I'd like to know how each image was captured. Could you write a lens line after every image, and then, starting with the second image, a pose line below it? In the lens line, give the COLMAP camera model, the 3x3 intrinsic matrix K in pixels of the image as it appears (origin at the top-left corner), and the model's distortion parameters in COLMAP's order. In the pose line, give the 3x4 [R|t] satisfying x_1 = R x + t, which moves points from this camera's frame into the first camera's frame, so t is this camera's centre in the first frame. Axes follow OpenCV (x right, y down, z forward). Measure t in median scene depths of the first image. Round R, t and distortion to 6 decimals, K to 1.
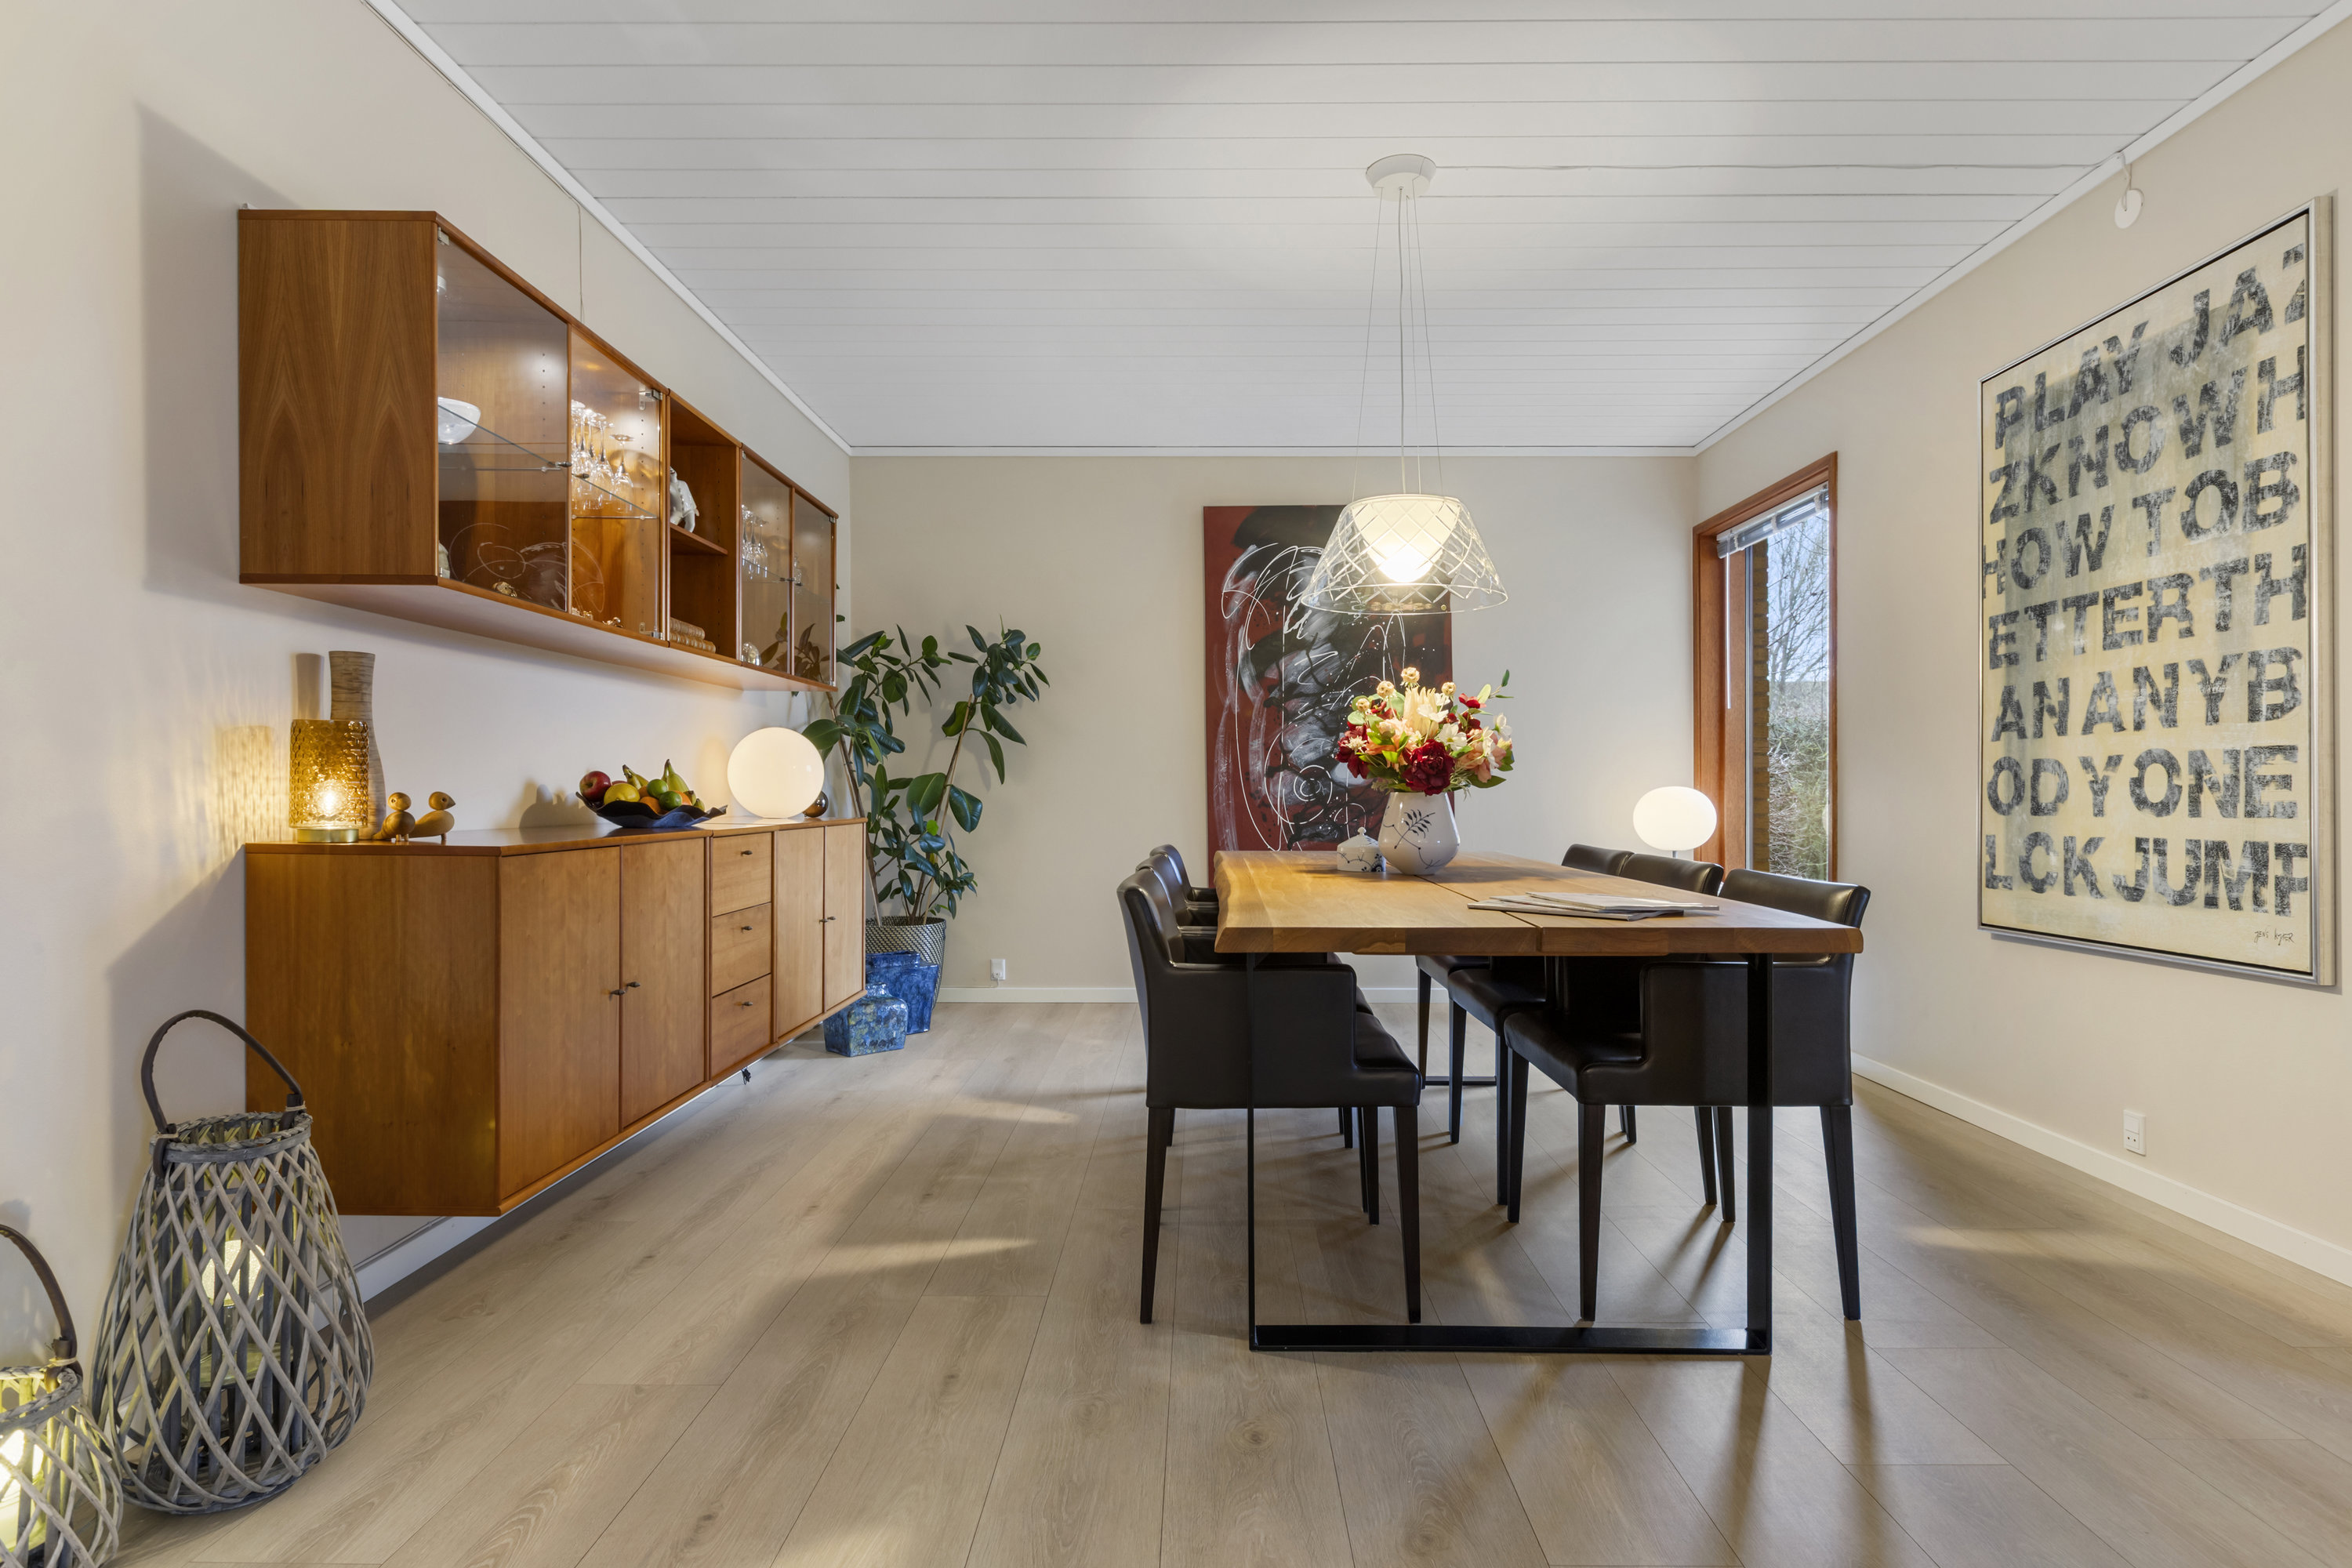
lens RADIAL K [[1238.7, 0, 1180.2], [0, 1238.7, 792.7], [0, 0, 1]] dist [0.000425, 0.000076]
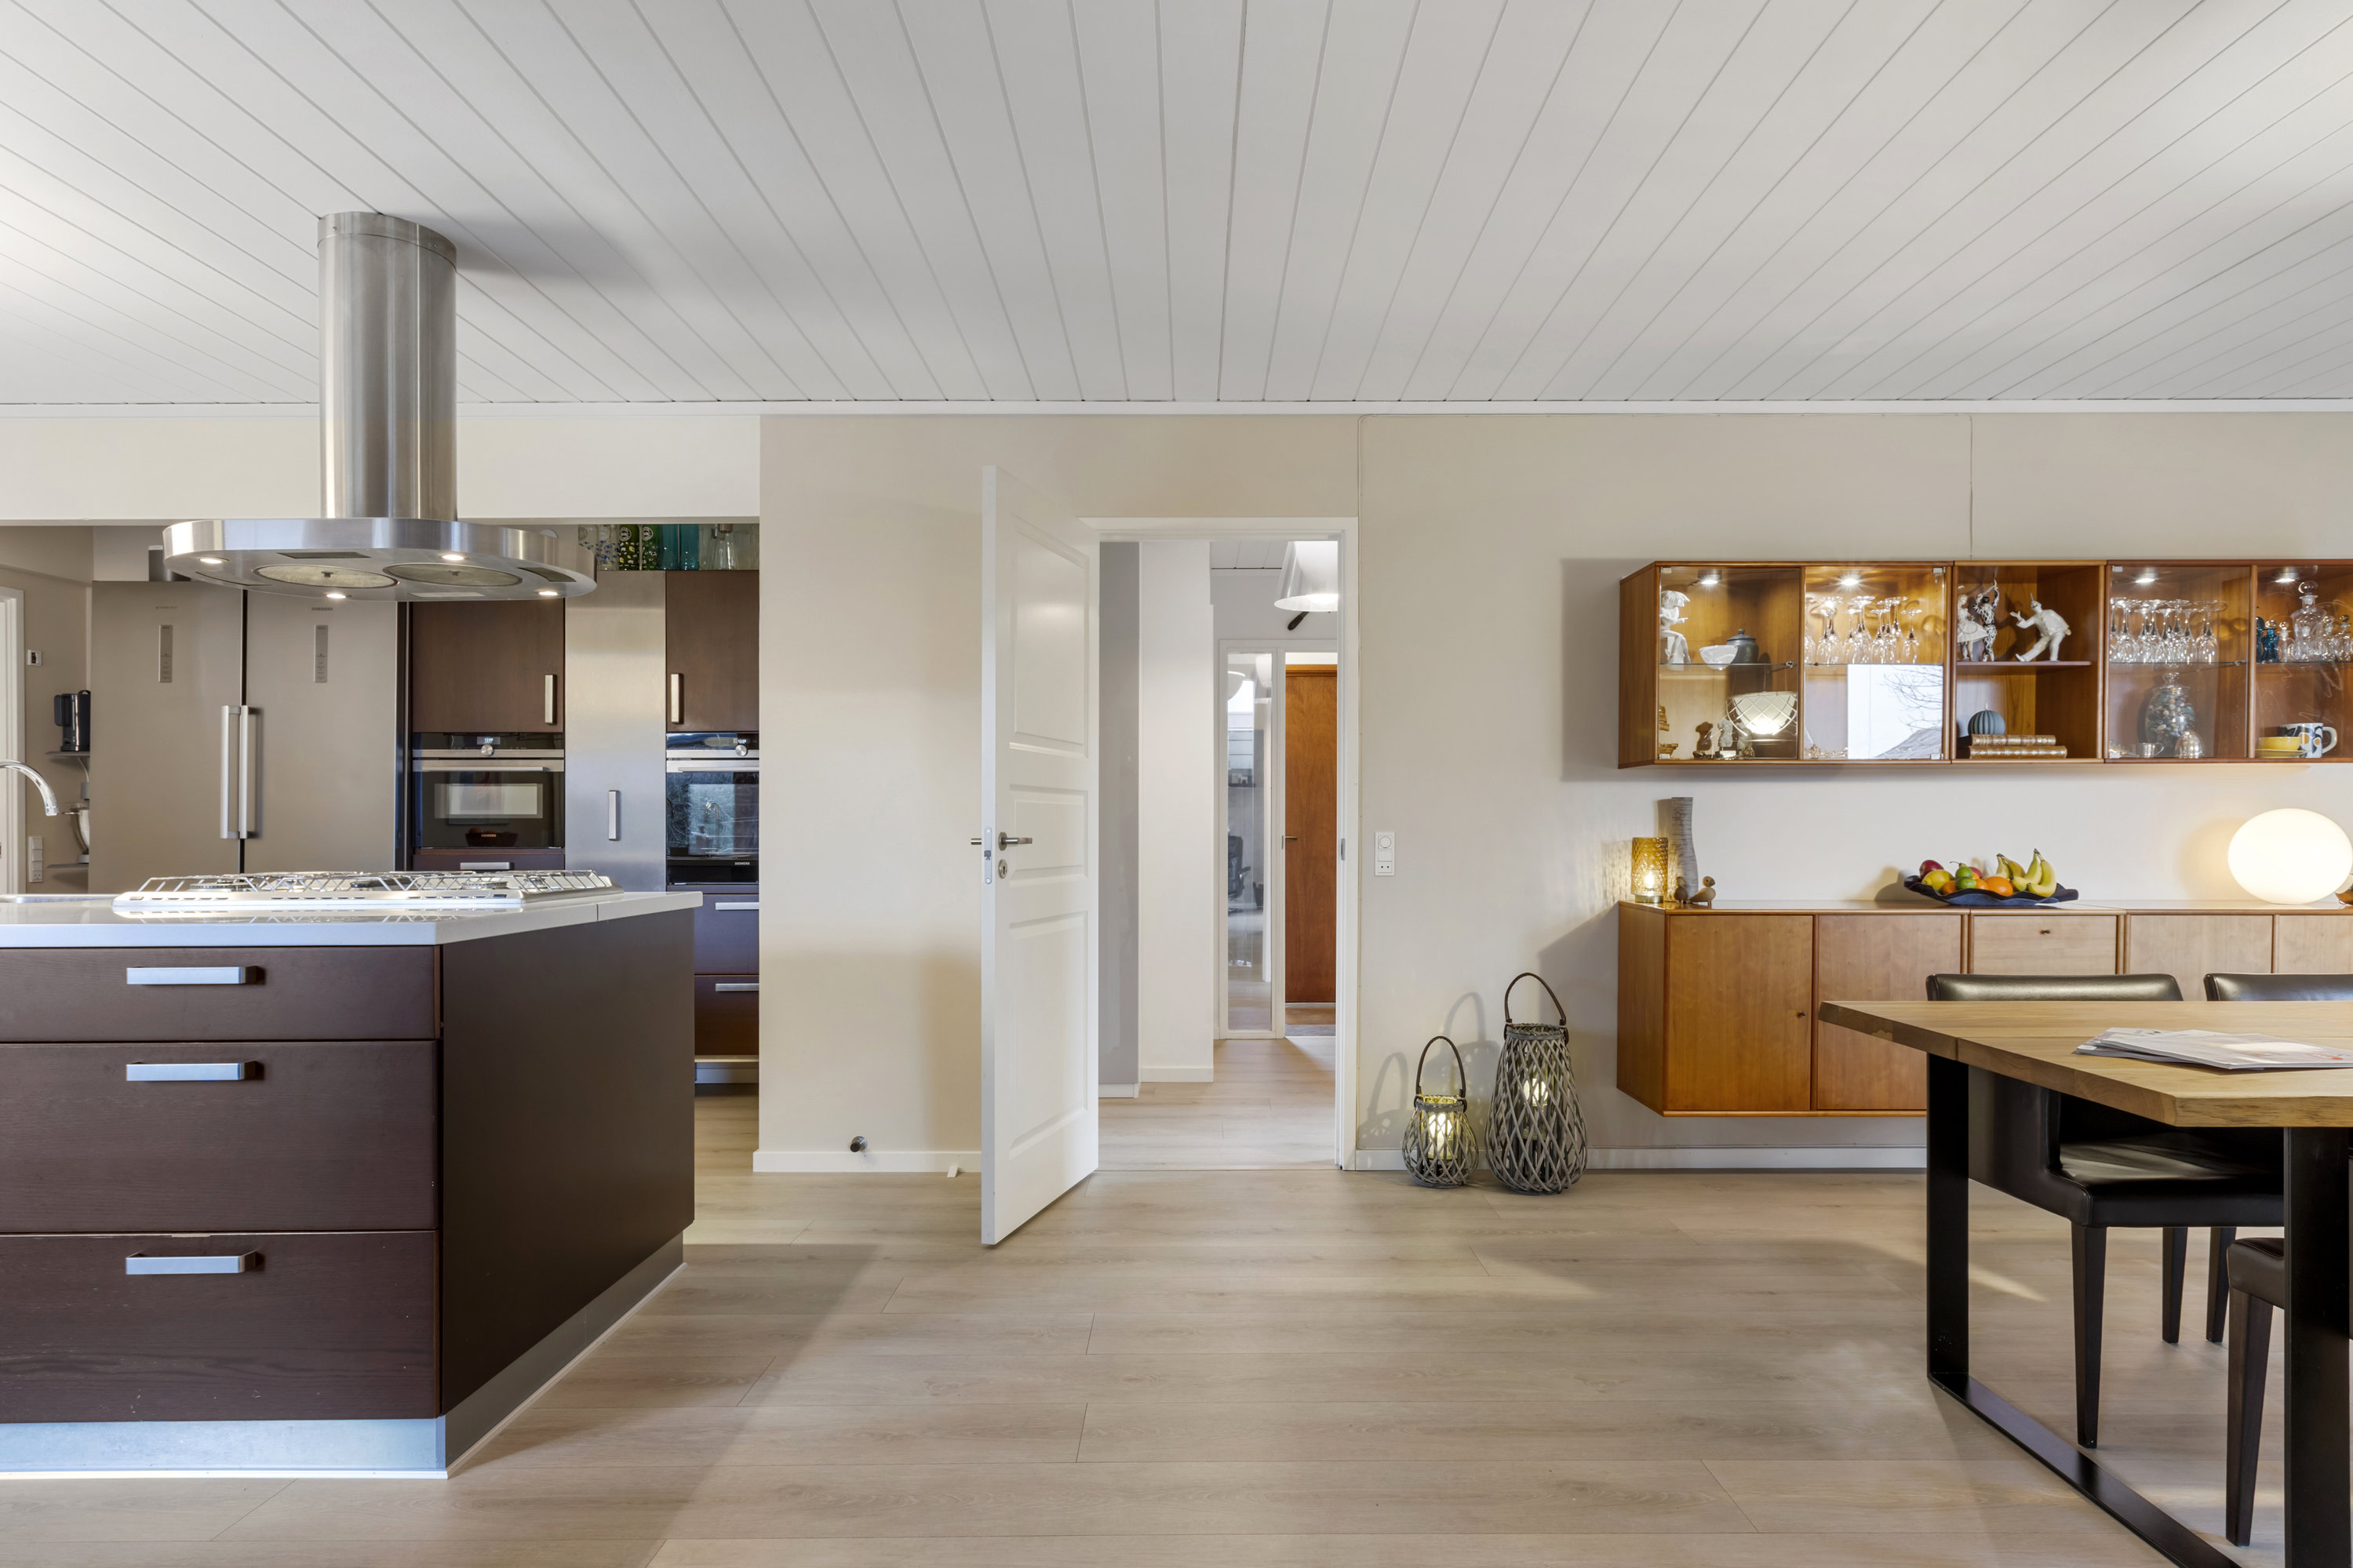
lens RADIAL K [[1302.5, 0, 1182.4], [0, 1302.5, 836.6], [0, 0, 1]] dist [0.000016, 0.000331]
pose [[-0.004384, -0.001159, -0.999990, 0.983952], [-0.001709, 0.999998, -0.001152, -0.042788], [0.999989, 0.001704, -0.004386, 0.233867]]
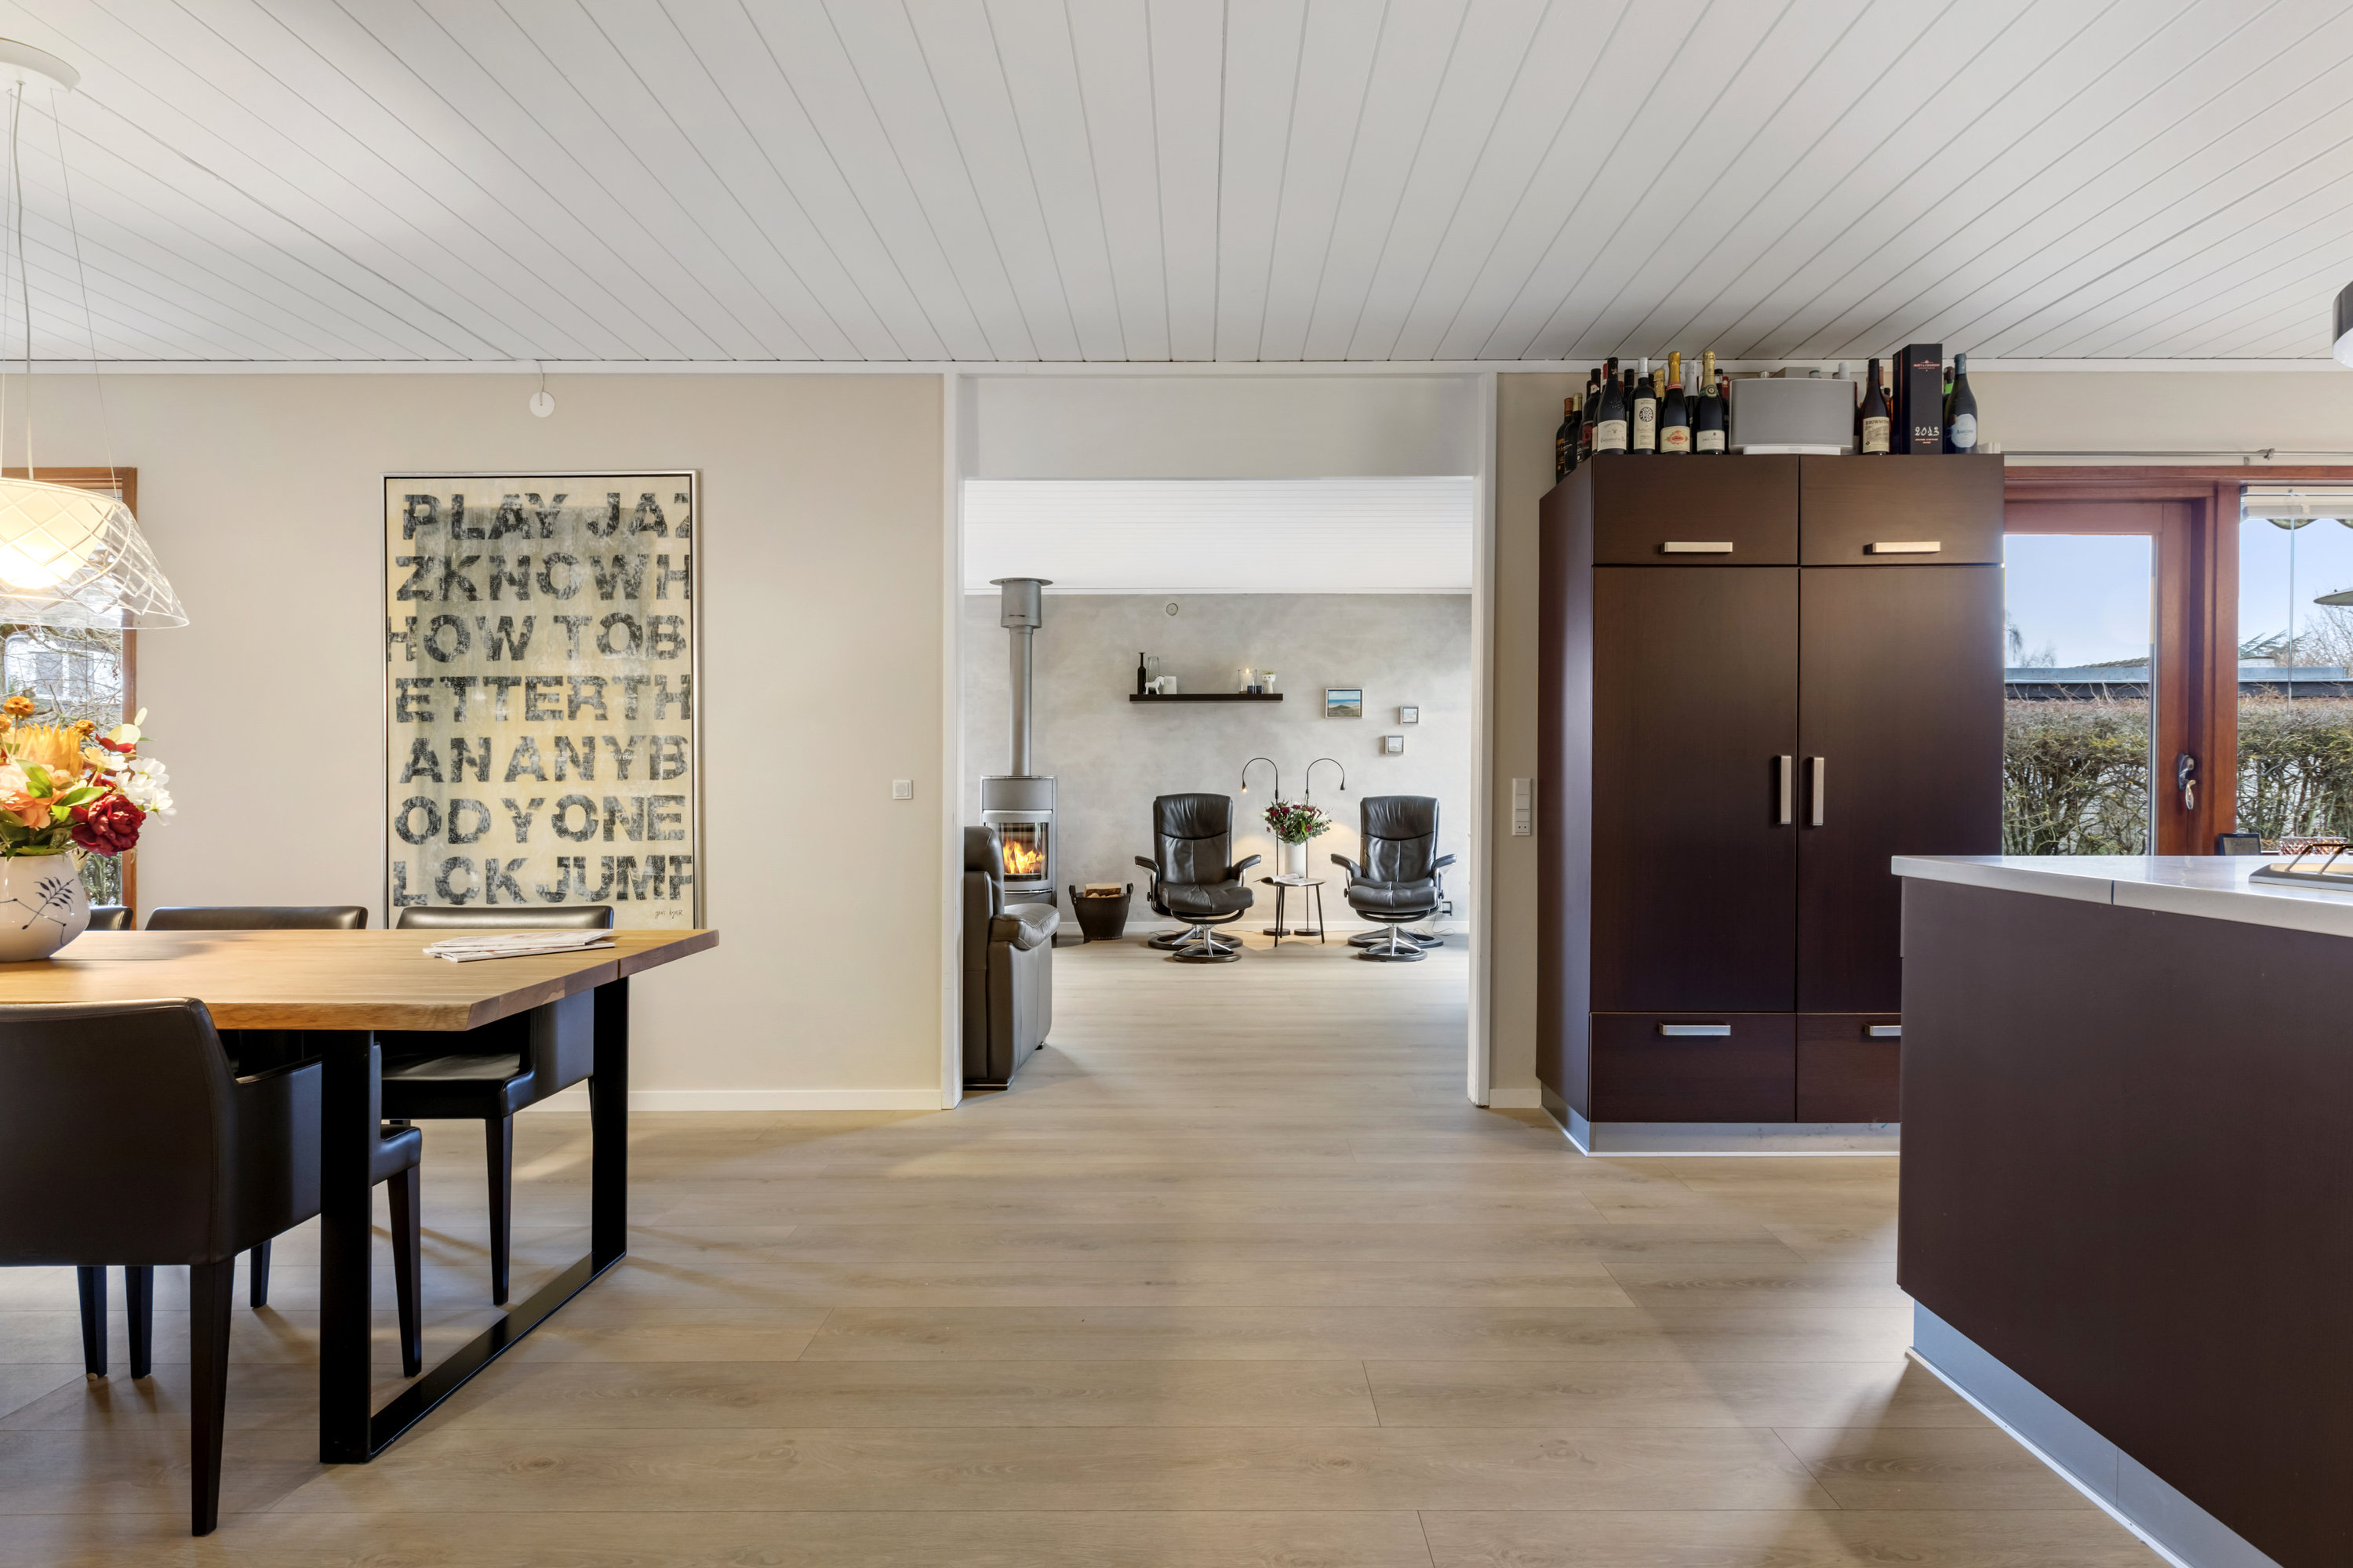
lens RADIAL K [[1263.4, 0, 1259.5], [0, 1263.4, 788.8], [0, 0, 1]] dist [-0.002697, -0.000731]
pose [[-0.049818, -0.012385, 0.998681, -0.712808], [0.002771, 0.999918, 0.012538, -0.057989], [-0.998754, 0.003392, -0.049780, 0.278250]]
